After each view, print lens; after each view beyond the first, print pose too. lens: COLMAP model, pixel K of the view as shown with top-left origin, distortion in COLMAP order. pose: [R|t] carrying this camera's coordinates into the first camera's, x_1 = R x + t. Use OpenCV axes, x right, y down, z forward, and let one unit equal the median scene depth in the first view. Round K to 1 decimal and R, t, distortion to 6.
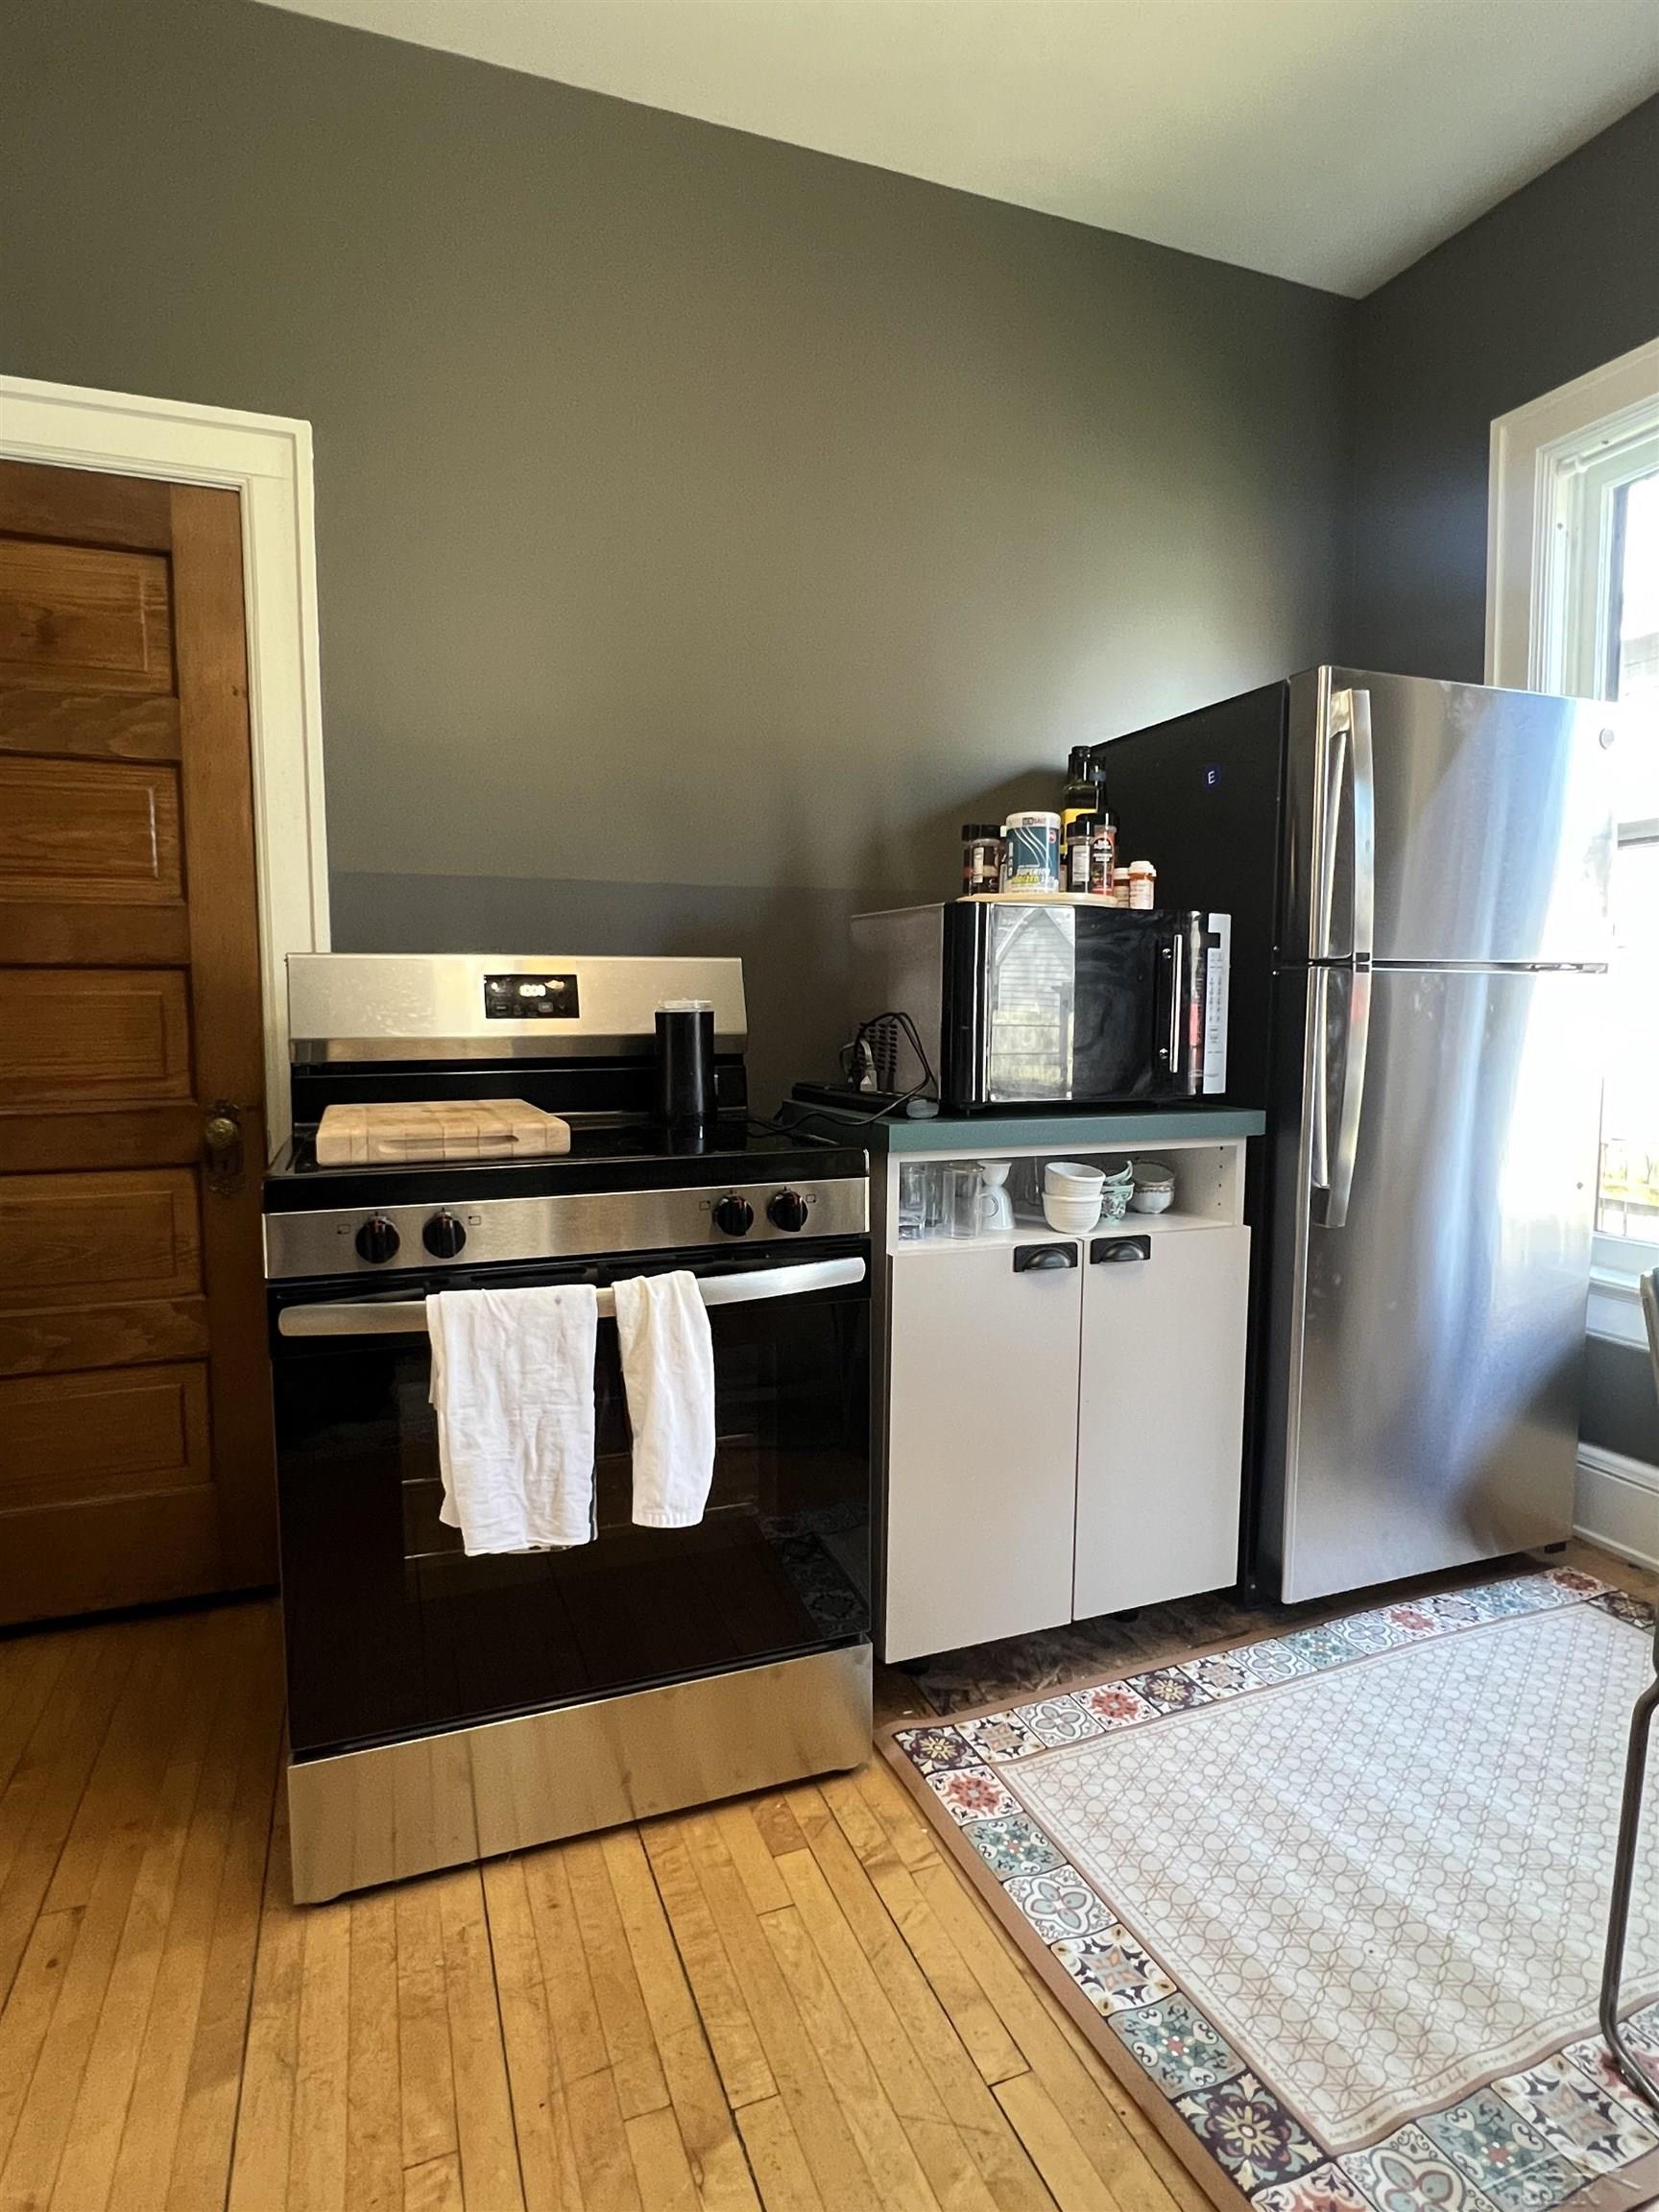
lens RADIAL K [[1180.7, 0, 825.3], [0, 1180.7, 1101.0], [0, 0, 1]] dist [-0.005392, 0.001313]
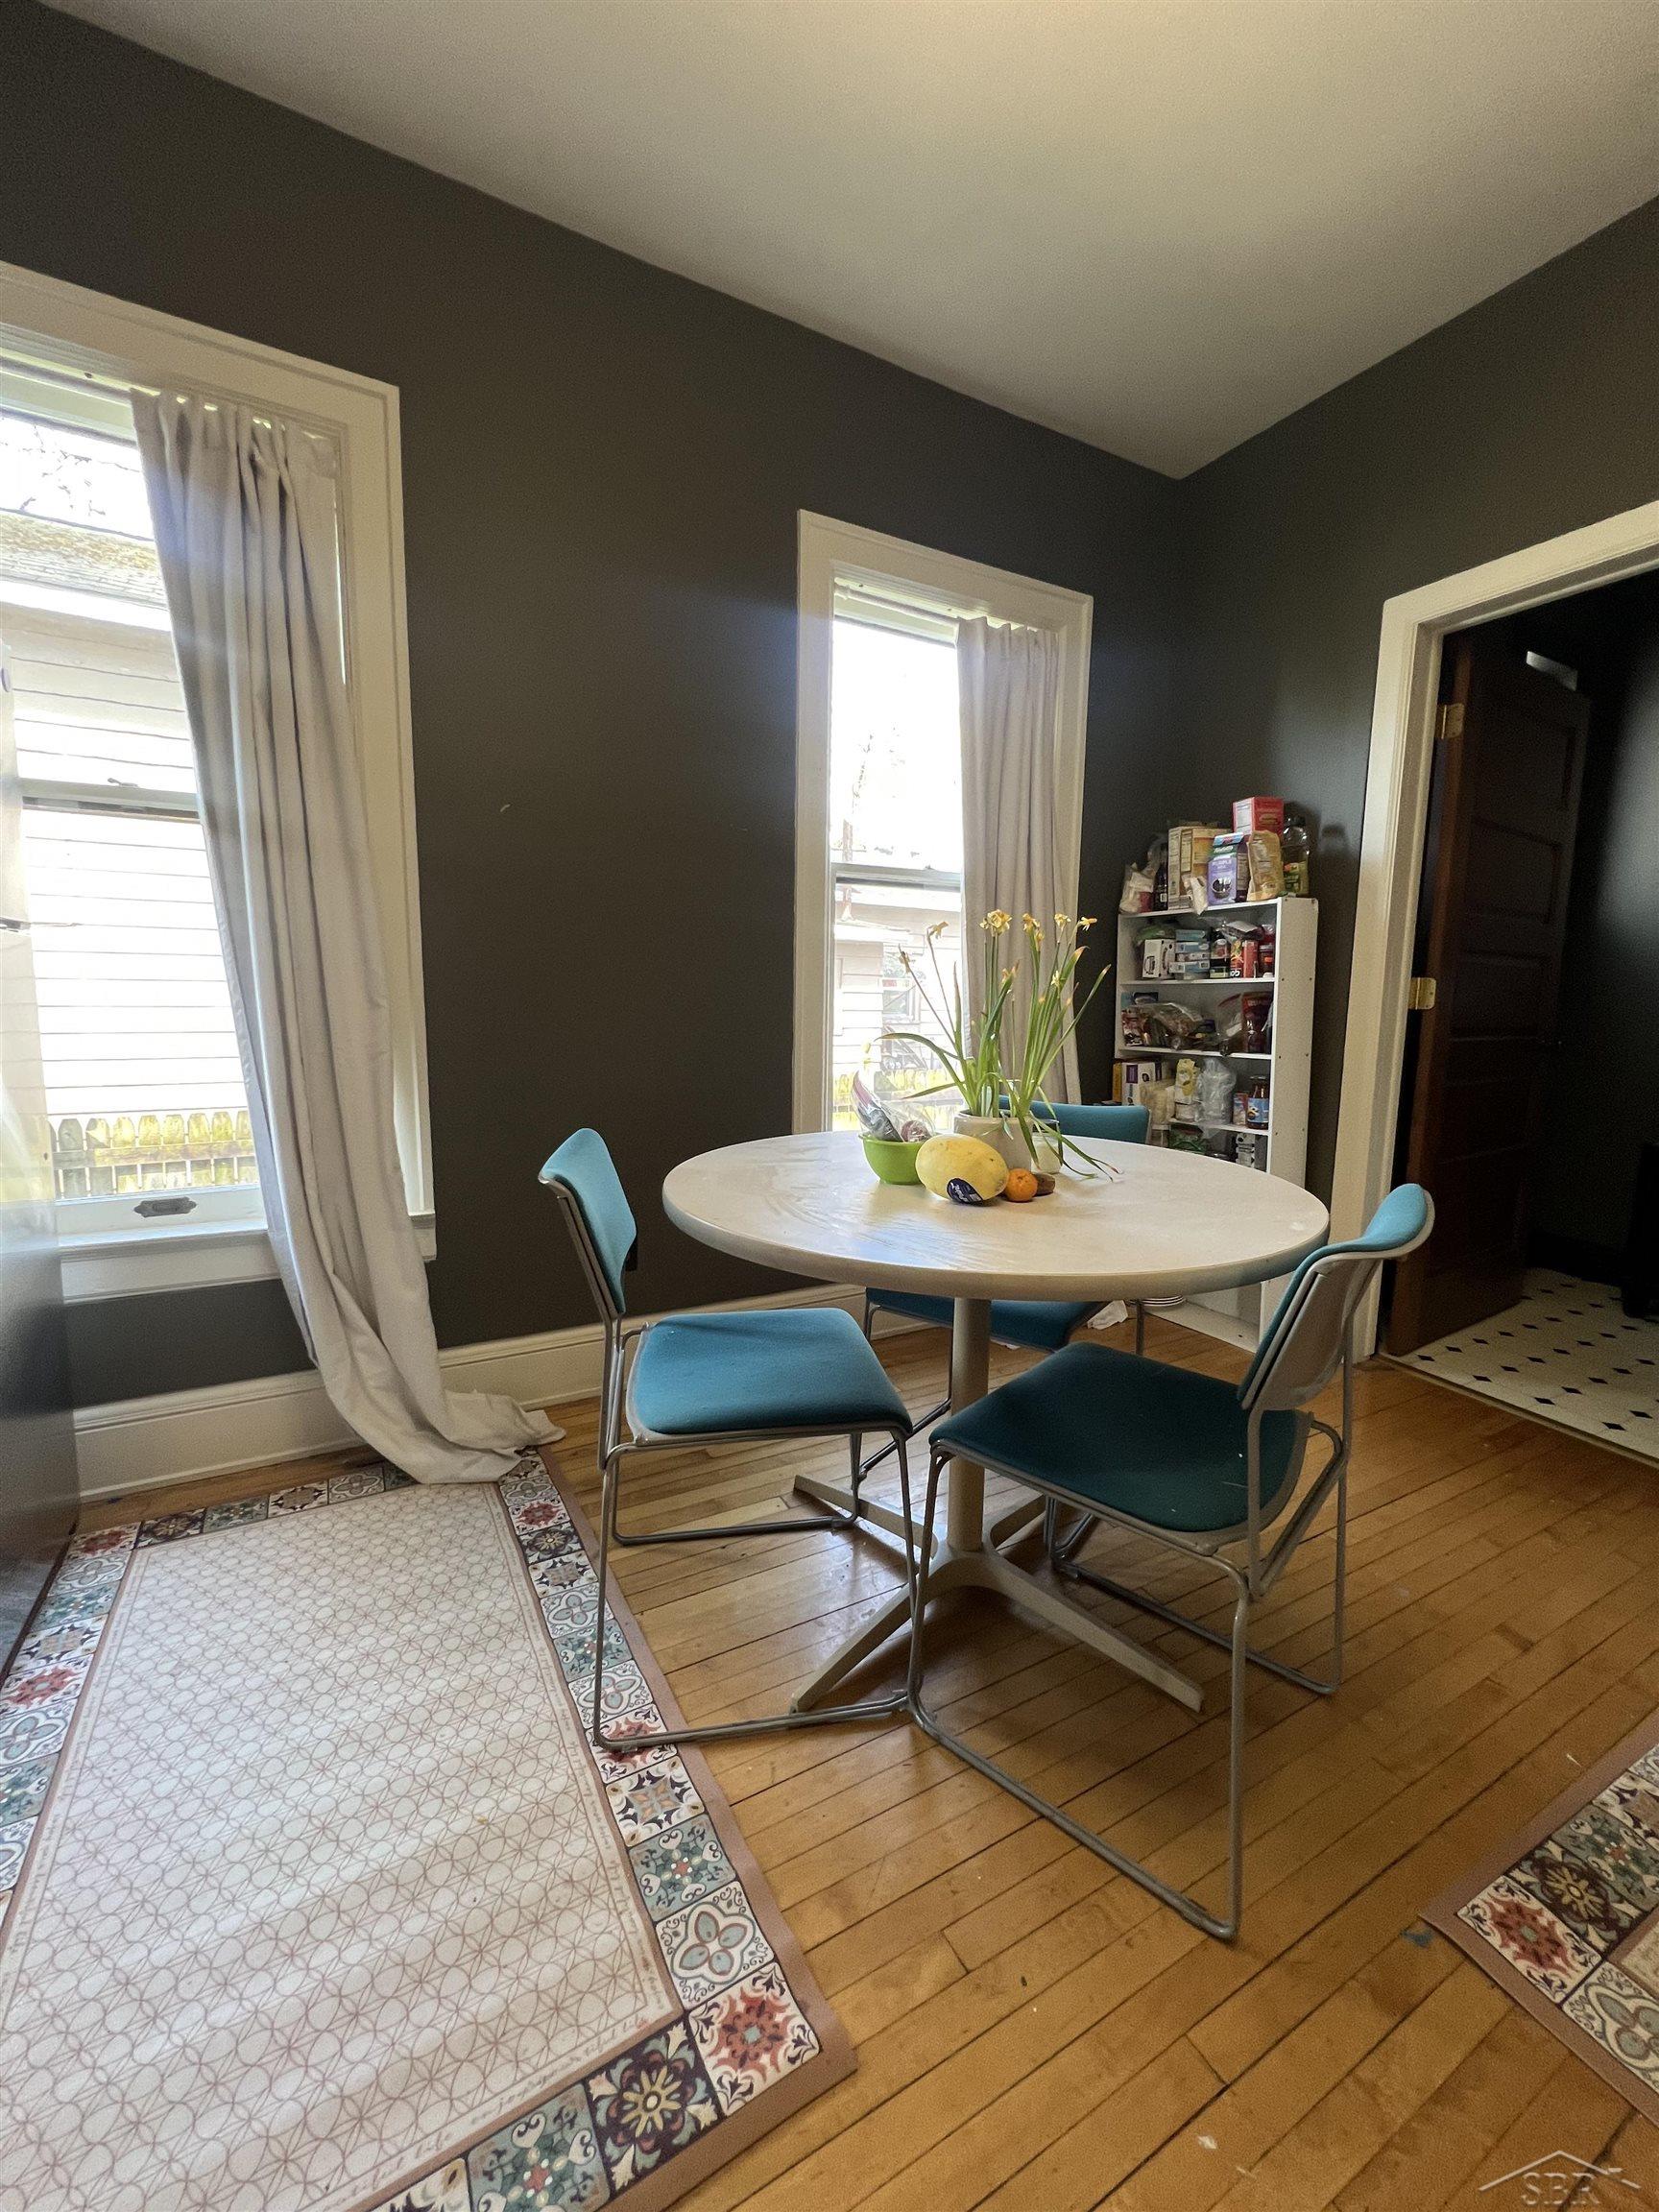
lens RADIAL K [[885.2, 0, 834.4], [0, 885.2, 1098.0], [0, 0, 1]] dist [-0.002505, 0.000635]
pose [[-0.136461, -0.116117, 0.983817, -0.227872], [0.066747, 0.989772, 0.126078, -0.034423], [-0.988394, 0.082871, -0.127315, 0.671462]]
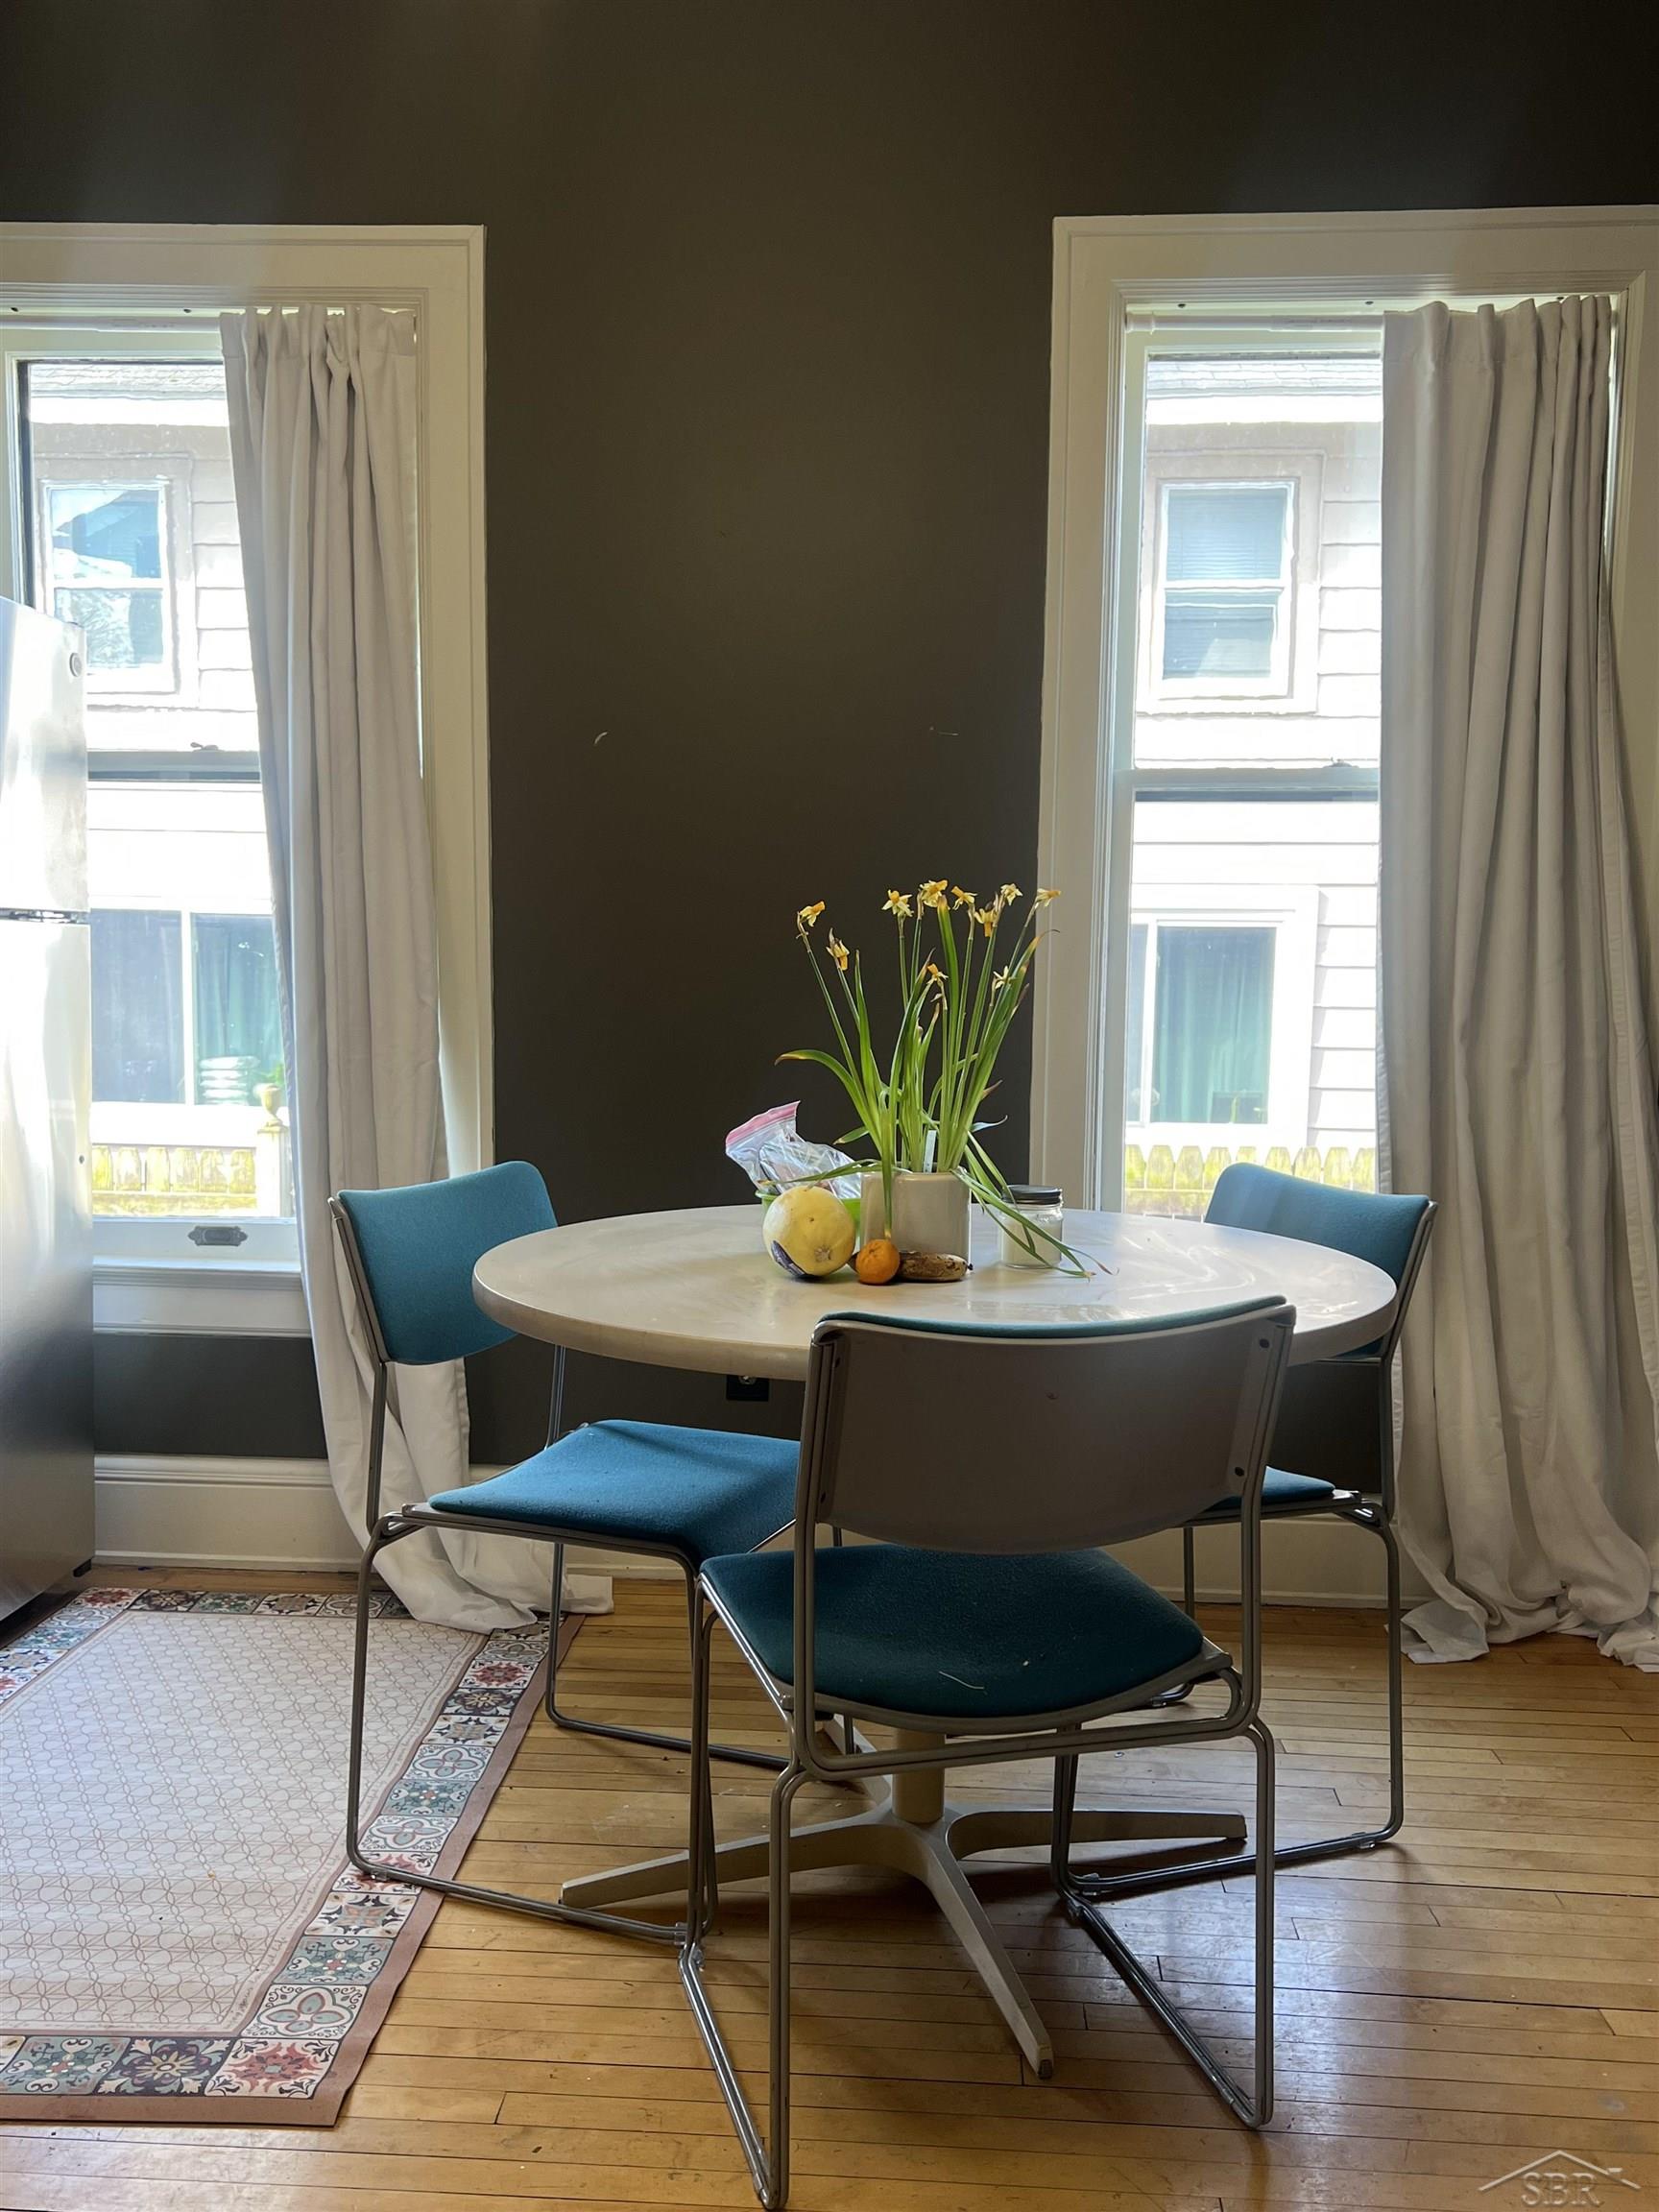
lens RADIAL K [[1900.9, 0, 817.1], [0, 1900.9, 1120.3], [0, 0, 1]] dist [0.047619, -0.047673]
pose [[0.420582, -0.069429, 0.904594, -0.660040], [0.057925, 0.997088, 0.049596, 0.003419], [-0.905404, 0.031540, 0.423379, -0.189746]]
